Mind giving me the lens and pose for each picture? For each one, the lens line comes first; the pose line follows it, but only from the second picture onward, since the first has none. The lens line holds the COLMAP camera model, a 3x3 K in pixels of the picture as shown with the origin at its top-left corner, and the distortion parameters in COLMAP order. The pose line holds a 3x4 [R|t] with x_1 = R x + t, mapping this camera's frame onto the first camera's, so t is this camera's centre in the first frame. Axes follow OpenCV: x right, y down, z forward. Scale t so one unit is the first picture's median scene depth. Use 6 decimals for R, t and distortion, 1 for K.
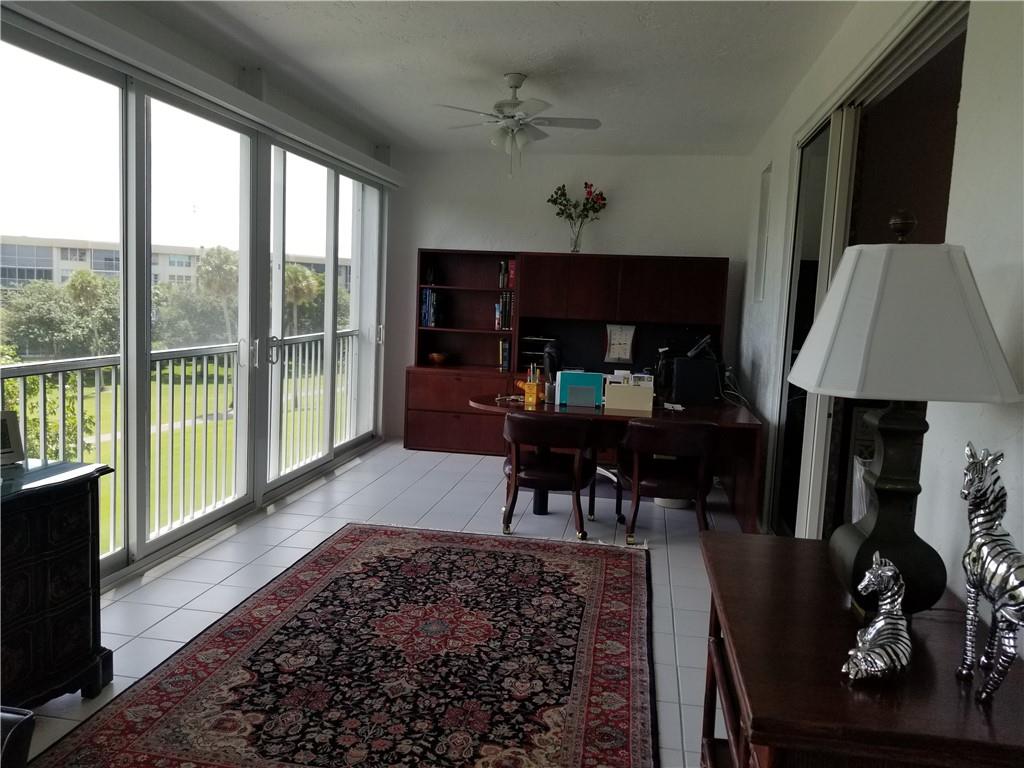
lens RADIAL K [[796.9, 0, 509.0], [0, 796.9, 367.5], [0, 0, 1]] dist [0.090973, -0.163416]
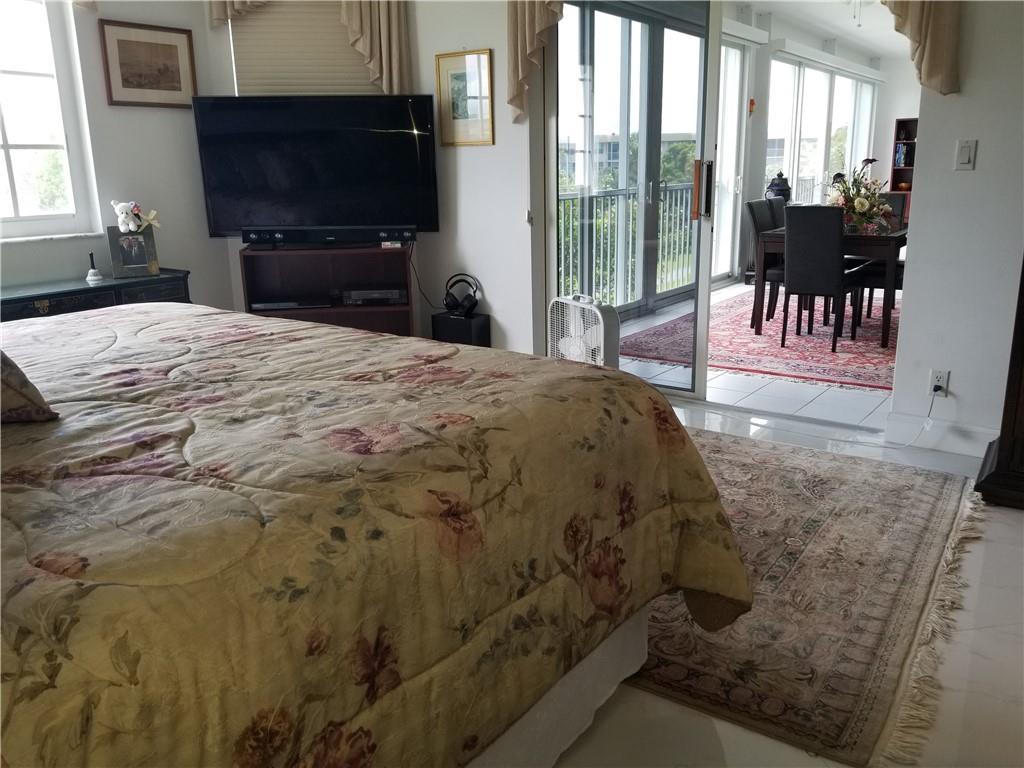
lens RADIAL K [[796.9, 0, 509.0], [0, 796.9, 367.5], [0, 0, 1]] dist [0.090973, -0.163416]
pose [[0.902471, 0.035975, -0.429246, -0.099813], [0.027184, 0.989764, 0.140104, 0.106398], [0.429892, -0.138108, 0.892255, -0.921576]]
